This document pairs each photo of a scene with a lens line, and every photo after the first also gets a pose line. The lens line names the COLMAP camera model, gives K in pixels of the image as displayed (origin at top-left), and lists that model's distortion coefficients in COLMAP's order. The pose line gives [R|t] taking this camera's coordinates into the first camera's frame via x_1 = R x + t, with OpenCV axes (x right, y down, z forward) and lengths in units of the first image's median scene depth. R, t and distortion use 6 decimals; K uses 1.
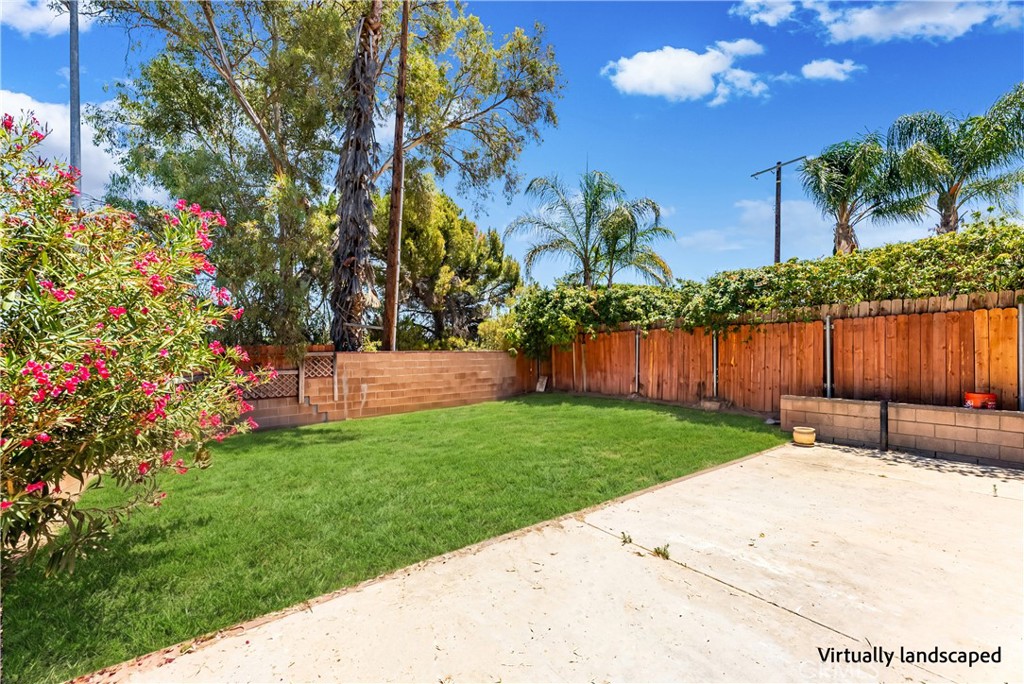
lens RADIAL K [[427.0, 0, 512.1], [0, 427.0, 348.4], [0, 0, 1]] dist [0.007886, -0.000098]
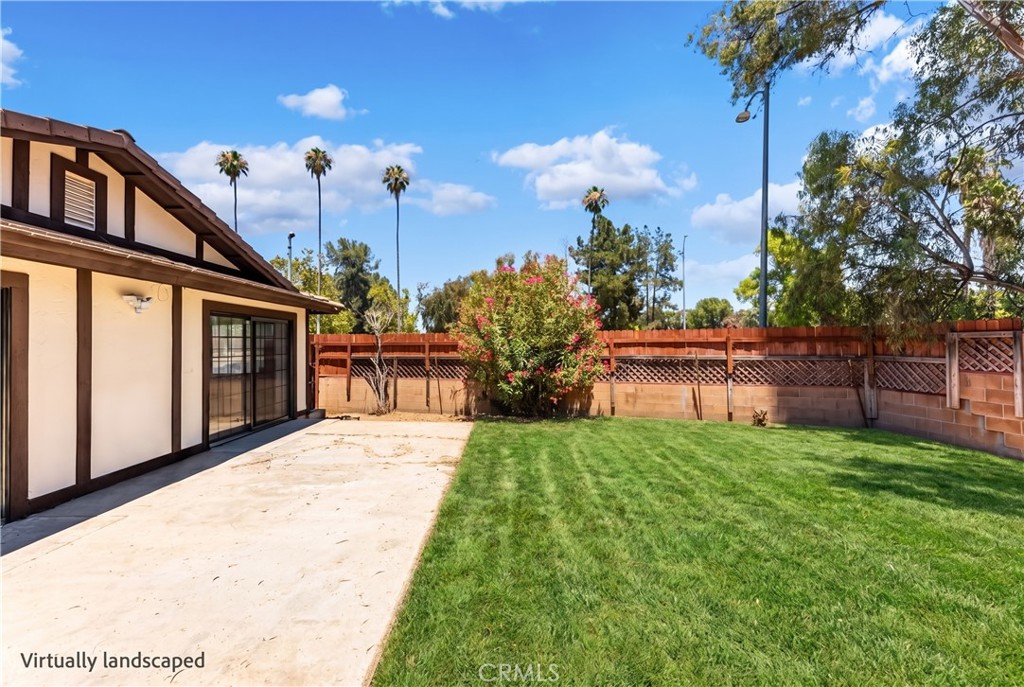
lens RADIAL K [[427.0, 0, 510.8], [0, 427.0, 339.3], [0, 0, 1]] dist [0.007886, -0.000098]
pose [[-0.564827, 0.007290, -0.825177, 0.461584], [0.011847, 0.999930, 0.000725, 0.010443], [0.825124, -0.009367, -0.564874, 0.791599]]
